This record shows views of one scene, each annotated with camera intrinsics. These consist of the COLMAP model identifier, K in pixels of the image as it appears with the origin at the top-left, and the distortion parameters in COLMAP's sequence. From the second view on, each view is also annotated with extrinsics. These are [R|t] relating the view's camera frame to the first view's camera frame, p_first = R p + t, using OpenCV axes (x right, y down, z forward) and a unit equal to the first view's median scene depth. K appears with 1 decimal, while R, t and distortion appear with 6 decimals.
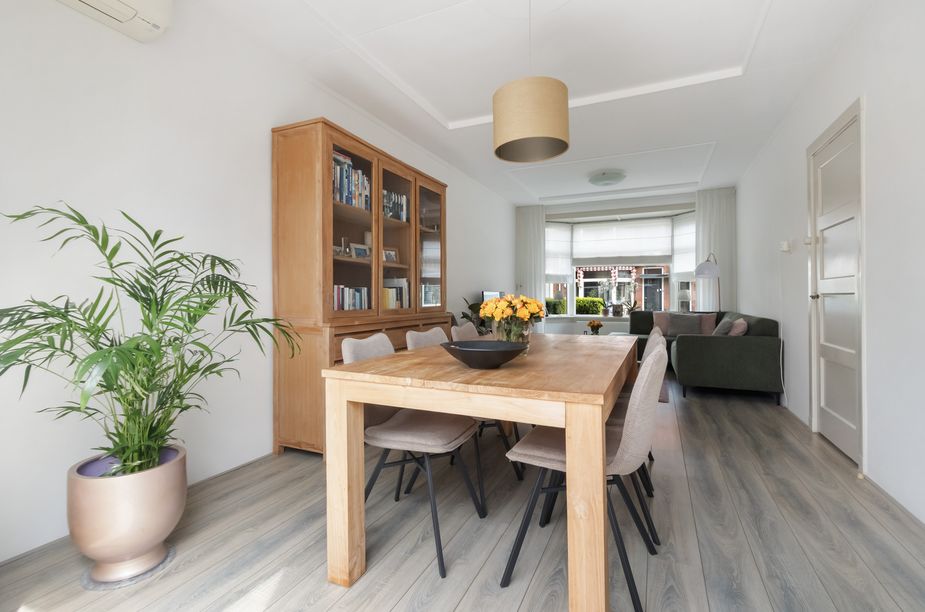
lens RADIAL K [[434.2, 0, 462.5], [0, 434.2, 306.0], [0, 0, 1]] dist [0.001735, -0.000181]
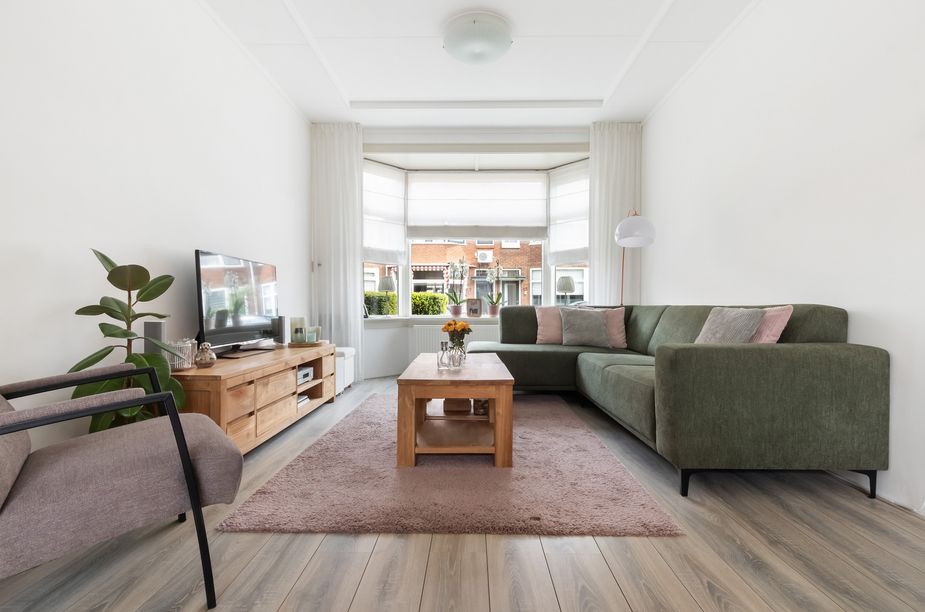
lens RADIAL K [[434.2, 0, 462.5], [0, 434.2, 306.0], [0, 0, 1]] dist [0.001735, -0.000181]
pose [[0.923985, 0.000315, 0.382428, 0.086832], [0.006809, 0.999828, -0.017275, 0.018800], [-0.382367, 0.018566, 0.923824, 0.388639]]
